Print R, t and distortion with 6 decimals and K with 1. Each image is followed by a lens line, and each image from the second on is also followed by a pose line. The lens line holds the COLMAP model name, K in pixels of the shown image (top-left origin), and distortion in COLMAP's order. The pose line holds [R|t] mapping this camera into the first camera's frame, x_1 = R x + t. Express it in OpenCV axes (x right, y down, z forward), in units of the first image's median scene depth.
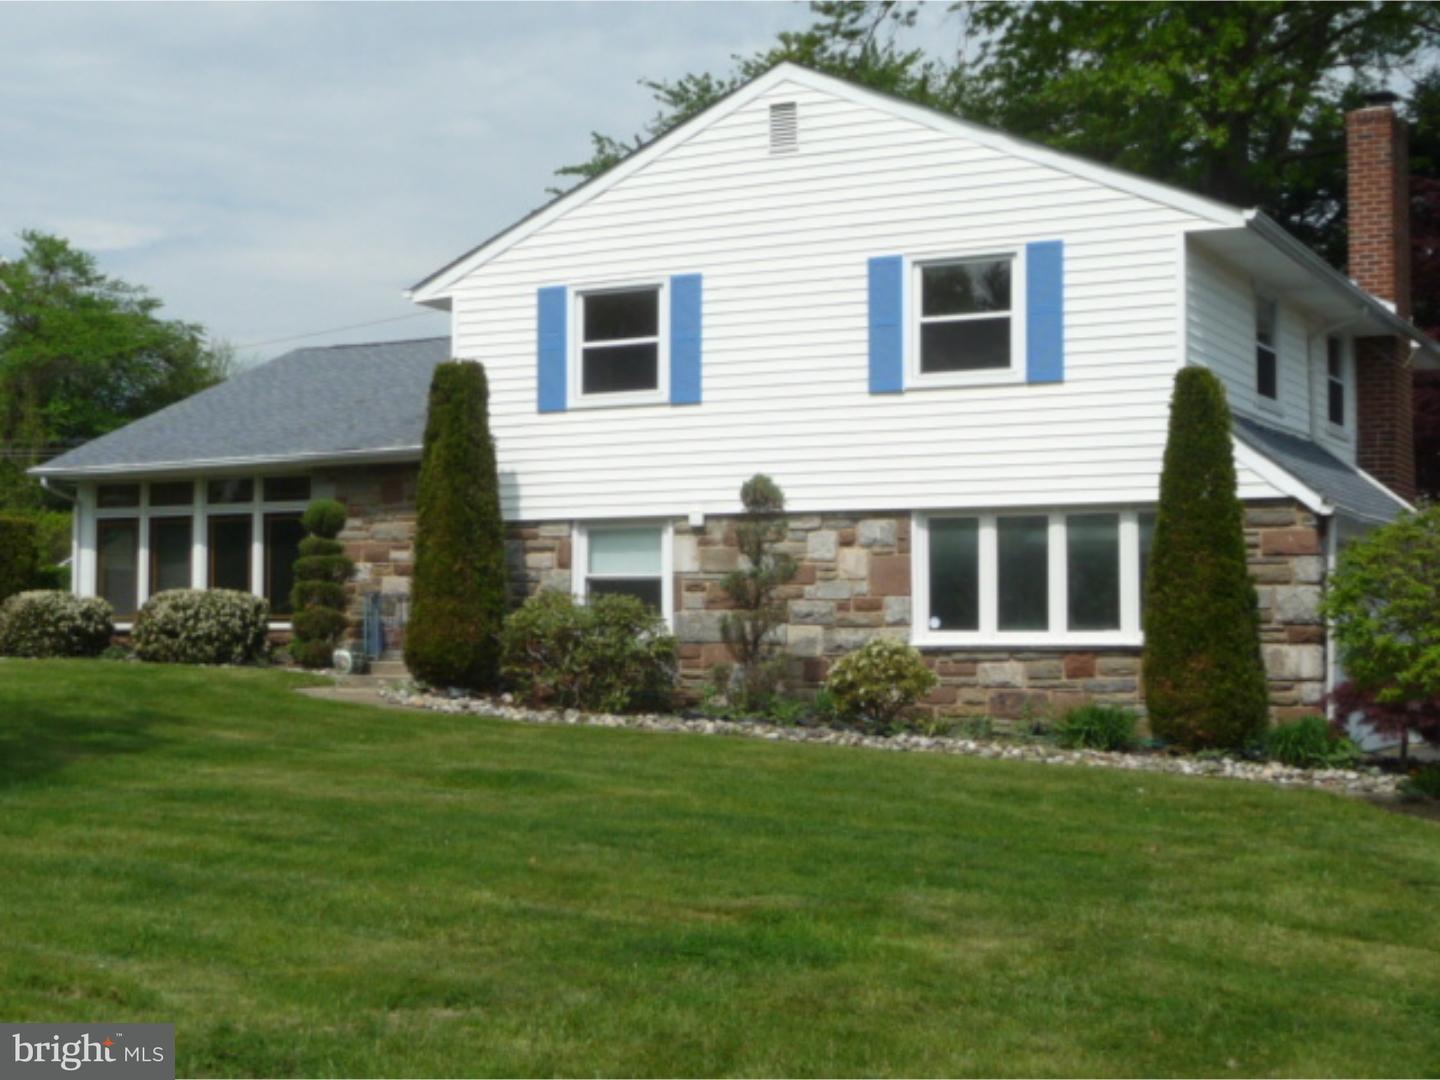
lens RADIAL K [[2091.9, 0, 720.0], [0, 2091.9, 540.0], [0, 0, 1]] dist [-0.015675, 0.048586]
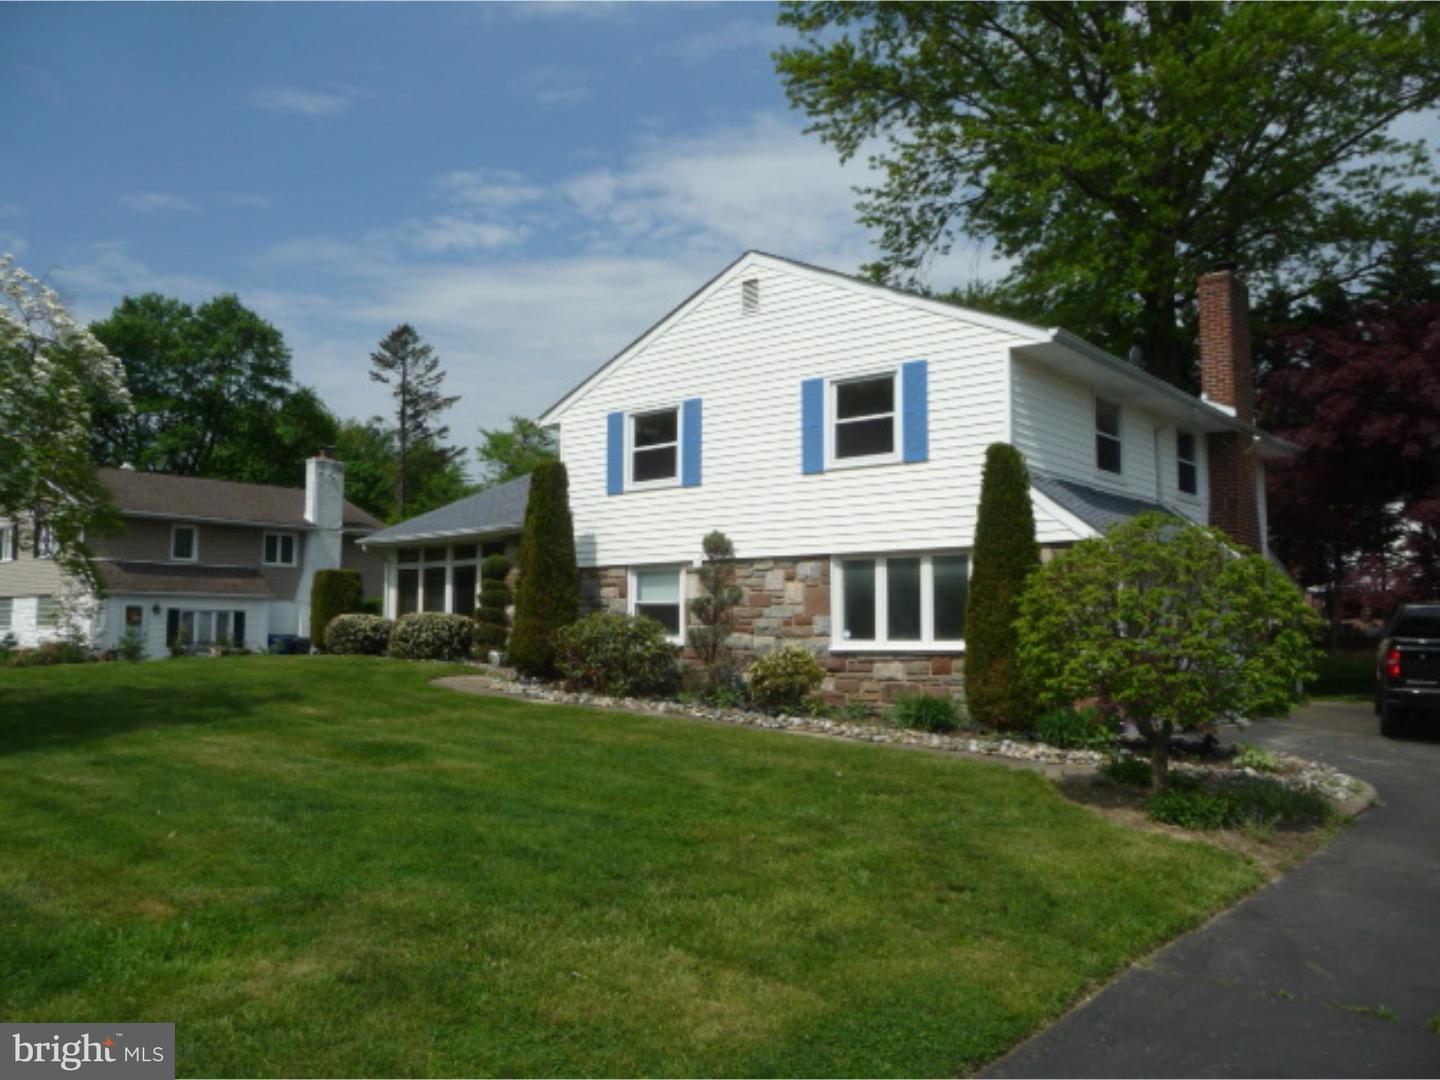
lens RADIAL K [[1160.8, 0, 720.0], [0, 1160.8, 540.0], [0, 0, 1]] dist [-0.006741, -0.002652]
pose [[0.979172, -0.015380, -0.202448, 0.174298], [0.007151, 0.999120, -0.041318, 0.007551], [0.202906, 0.039010, 0.978421, 0.207208]]
